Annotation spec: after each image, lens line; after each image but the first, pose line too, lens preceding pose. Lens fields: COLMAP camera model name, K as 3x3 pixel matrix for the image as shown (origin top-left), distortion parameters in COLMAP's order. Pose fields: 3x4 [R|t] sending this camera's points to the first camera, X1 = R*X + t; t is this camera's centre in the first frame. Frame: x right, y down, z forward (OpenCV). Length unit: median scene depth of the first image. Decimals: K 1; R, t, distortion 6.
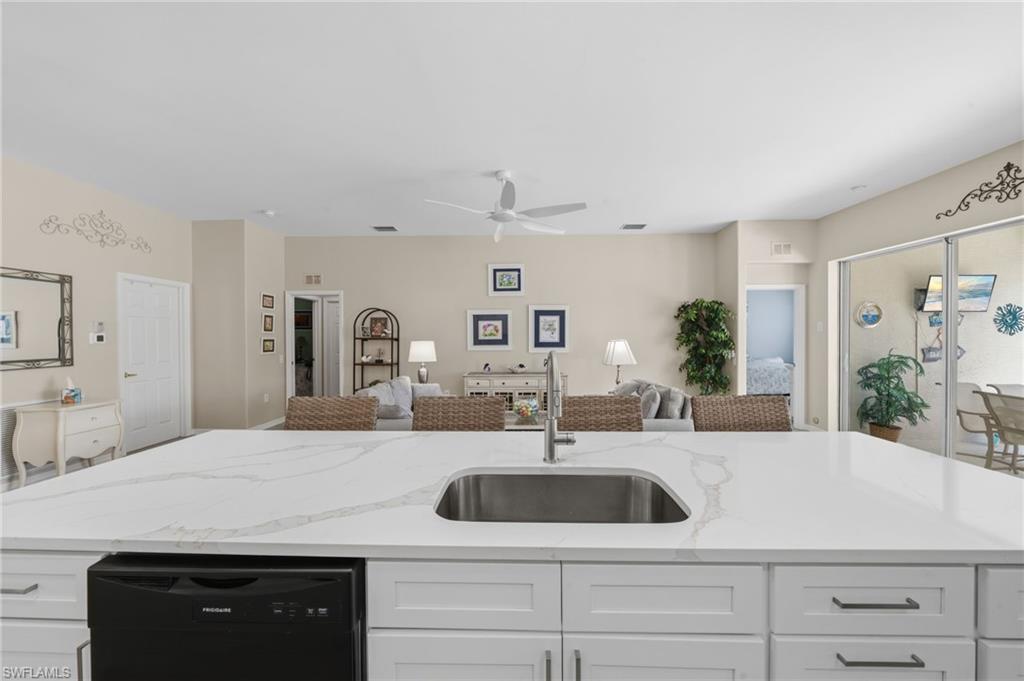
lens RADIAL K [[362.1, 0, 511.6], [0, 362.1, 338.1], [0, 0, 1]] dist [-0.005349, -0.000026]
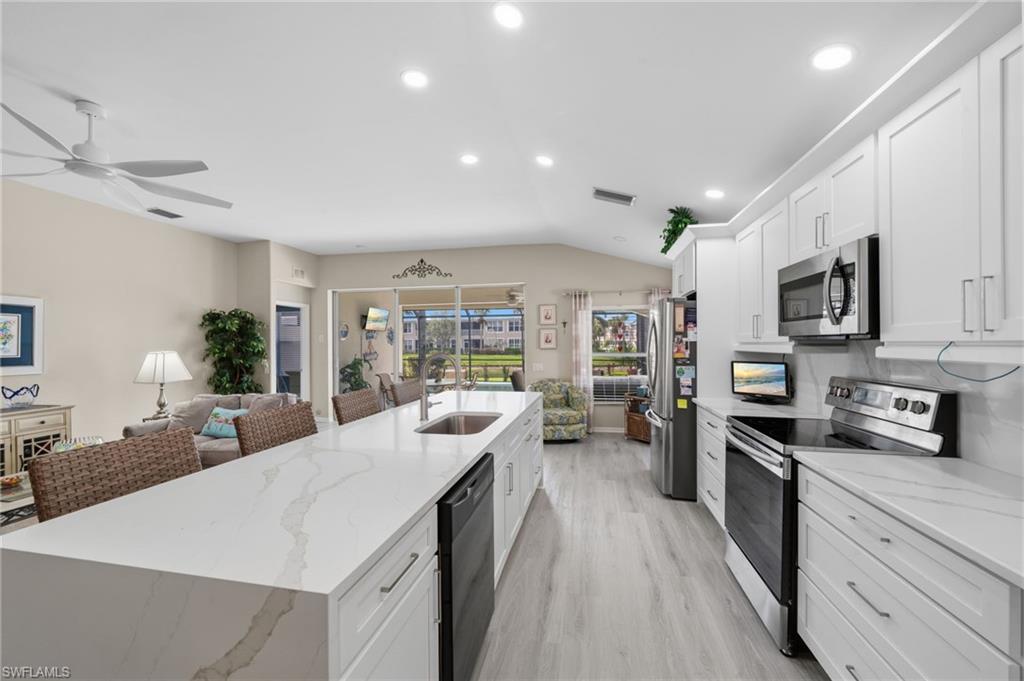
lens RADIAL K [[401.4, 0, 511.3], [0, 401.4, 343.3], [0, 0, 1]] dist [-0.002354, -0.000318]
pose [[0.175053, 0.003018, 0.984554, -0.417721], [0.010266, 0.999935, -0.004890, -0.000848], [-0.984506, 0.010964, 0.175010, 0.070412]]
